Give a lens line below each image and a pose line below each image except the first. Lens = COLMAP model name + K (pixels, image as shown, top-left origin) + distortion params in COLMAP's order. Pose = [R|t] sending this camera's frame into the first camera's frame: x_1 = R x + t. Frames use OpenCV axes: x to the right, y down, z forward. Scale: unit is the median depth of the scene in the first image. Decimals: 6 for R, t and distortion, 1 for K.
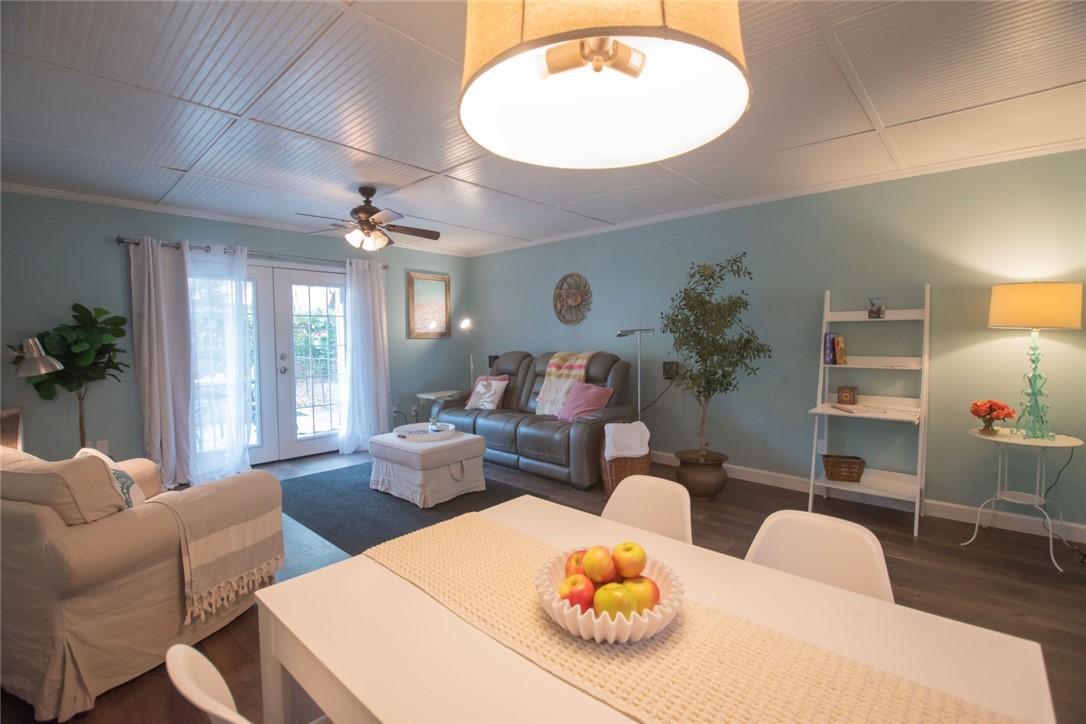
lens RADIAL K [[478.3, 0, 550.3], [0, 478.3, 354.5], [0, 0, 1]] dist [0.016643, -0.027248]
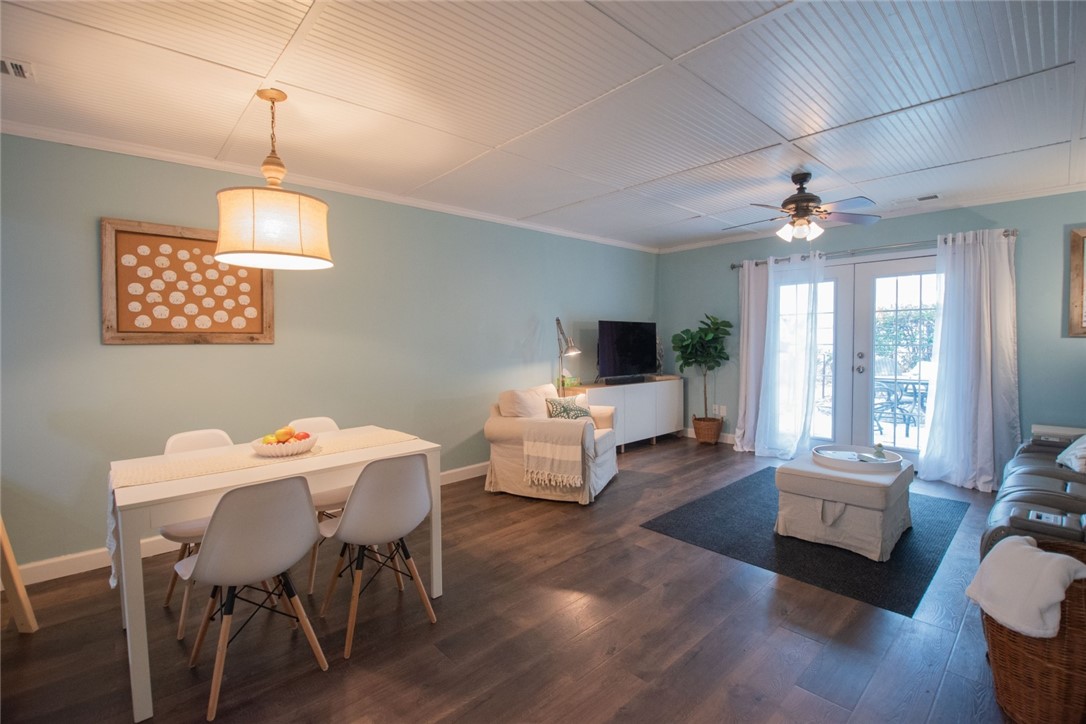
lens RADIAL K [[478.3, 0, 550.3], [0, 478.3, 354.5], [0, 0, 1]] dist [0.016643, -0.027248]
pose [[-0.085870, 0.042339, -0.995406, 0.496723], [-0.029372, 0.998555, 0.045006, -0.024306], [0.995873, 0.033101, -0.084502, 0.514066]]
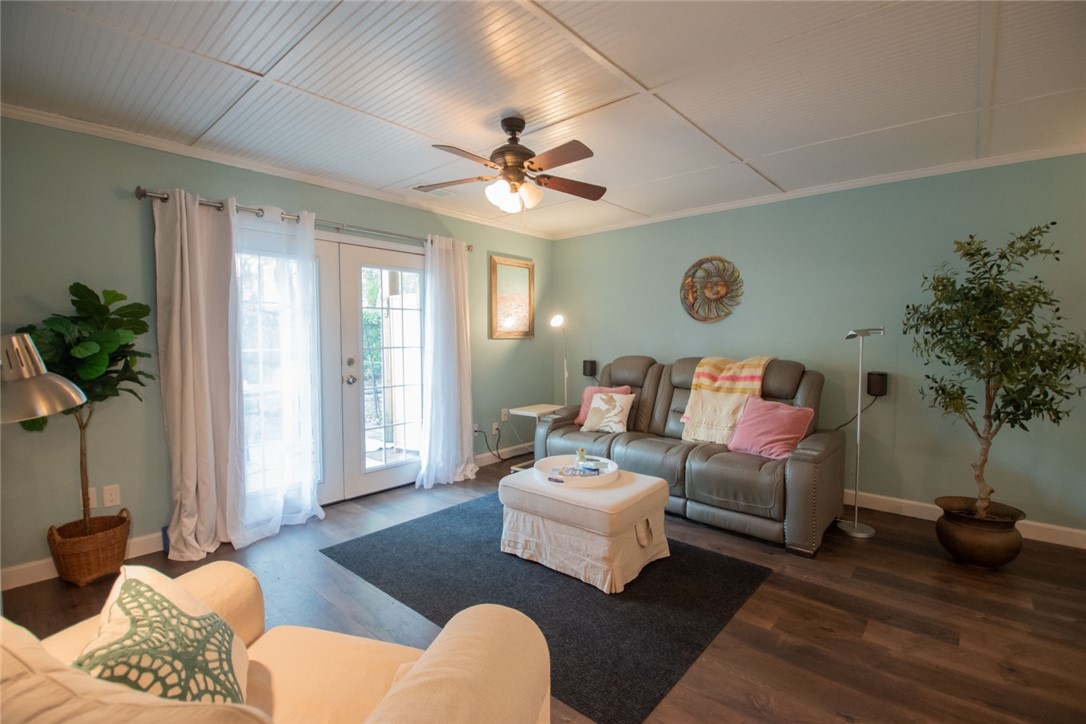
lens RADIAL K [[485.0, 0, 549.1], [0, 485.0, 354.0], [0, 0, 1]] dist [0.022000, -0.028789]
pose [[0.999772, 0.006597, 0.020311, -0.288170], [-0.006557, 0.999976, -0.002038, -0.008927], [-0.020324, 0.001904, 0.999792, 0.253918]]
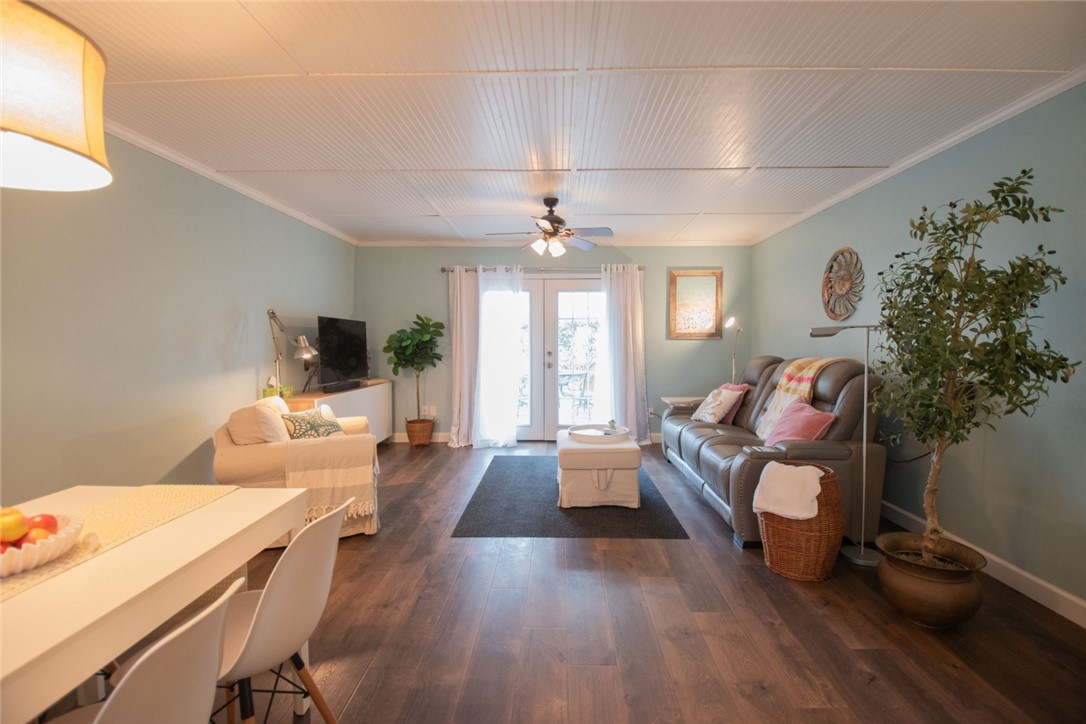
lens RADIAL K [[478.3, 0, 550.3], [0, 478.3, 354.5], [0, 0, 1]] dist [0.016643, -0.027248]
pose [[0.655840, 0.029629, -0.754319, 0.370670], [-0.032657, 0.999408, 0.010862, -0.007068], [0.754194, 0.017510, 0.656419, 0.252099]]
